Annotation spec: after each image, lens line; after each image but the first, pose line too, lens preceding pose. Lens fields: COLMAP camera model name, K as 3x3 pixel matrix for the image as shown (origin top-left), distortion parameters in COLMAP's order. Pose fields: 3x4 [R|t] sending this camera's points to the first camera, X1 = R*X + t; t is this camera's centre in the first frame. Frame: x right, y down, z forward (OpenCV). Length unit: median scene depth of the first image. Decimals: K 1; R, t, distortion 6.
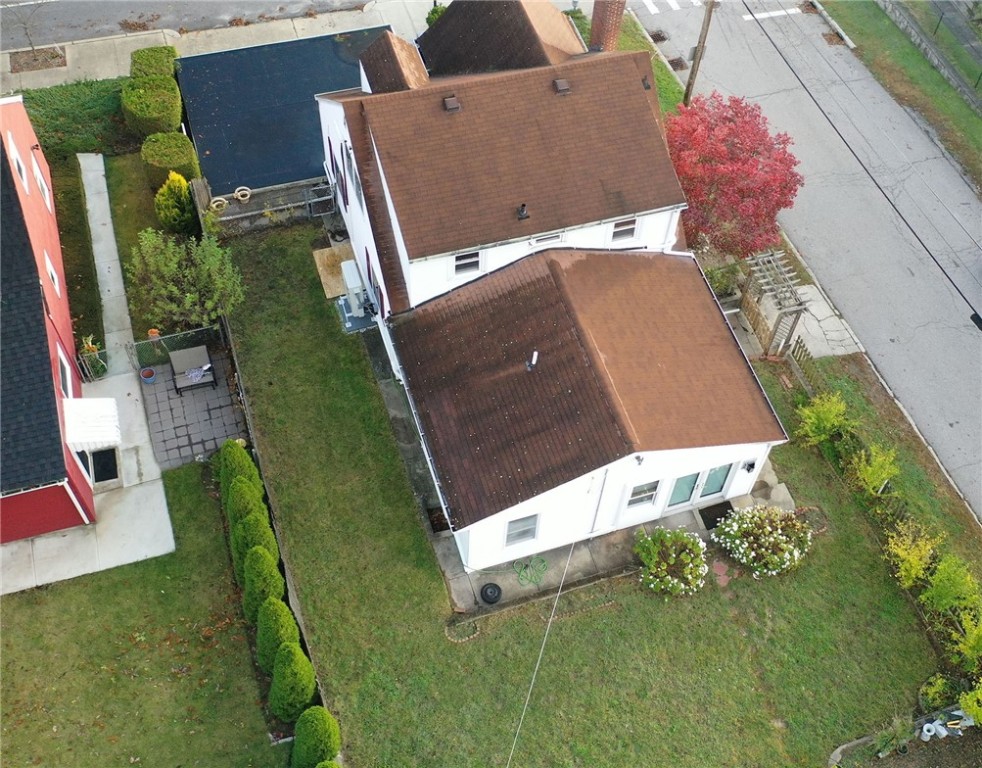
lens RADIAL K [[1129.4, 0, 570.0], [0, 1129.4, 384.5], [0, 0, 1]] dist [-0.002811, -0.010052]
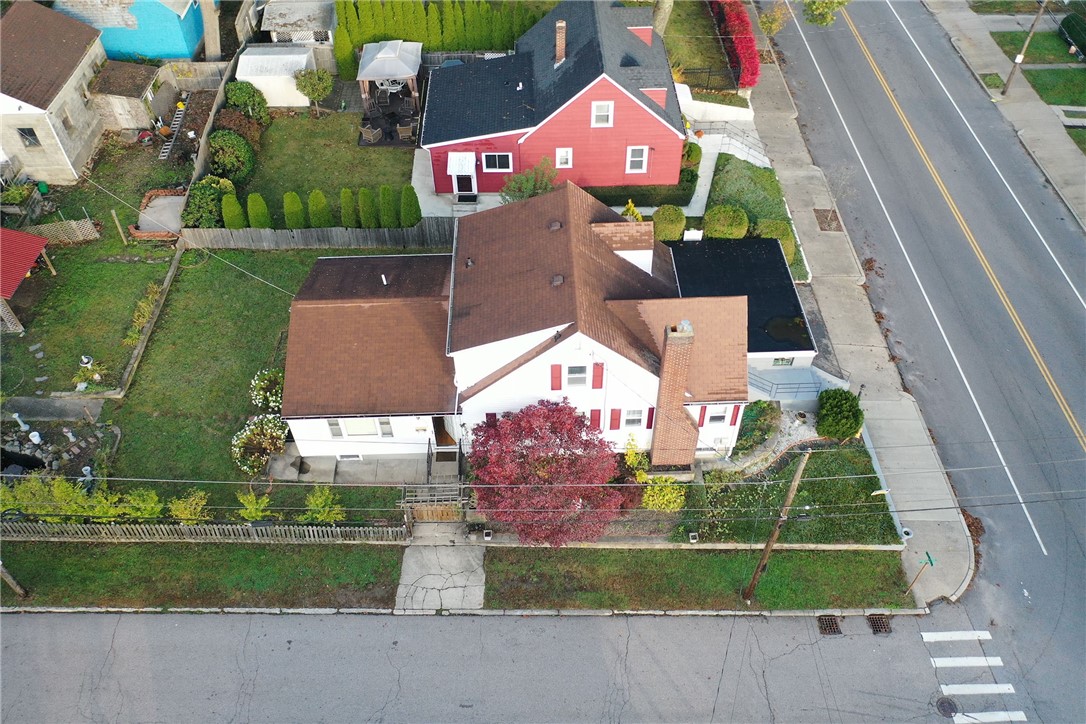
lens RADIAL K [[861.6, 0, 543.0], [0, 861.6, 362.0], [0, 0, 1]] dist [-0.002141, -0.000276]
pose [[-0.307605, 0.634700, -0.708897, 0.647646], [-0.800866, 0.229598, 0.553080, -0.657859], [0.513802, 0.737862, 0.437684, 0.519009]]
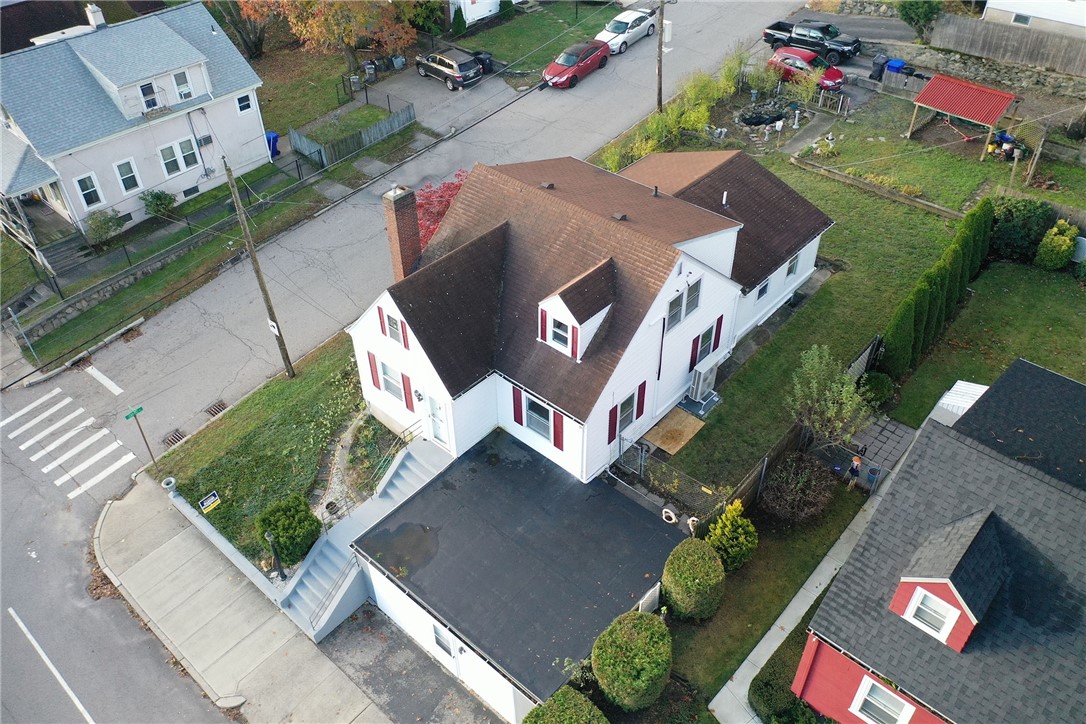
lens RADIAL K [[861.6, 0, 543.0], [0, 861.6, 362.0], [0, 0, 1]] dist [-0.002141, -0.000276]
pose [[-0.477996, -0.628861, 0.613232, -0.588936], [0.713986, 0.128468, 0.688273, -0.745850], [-0.511609, 0.766831, 0.387590, 0.654368]]
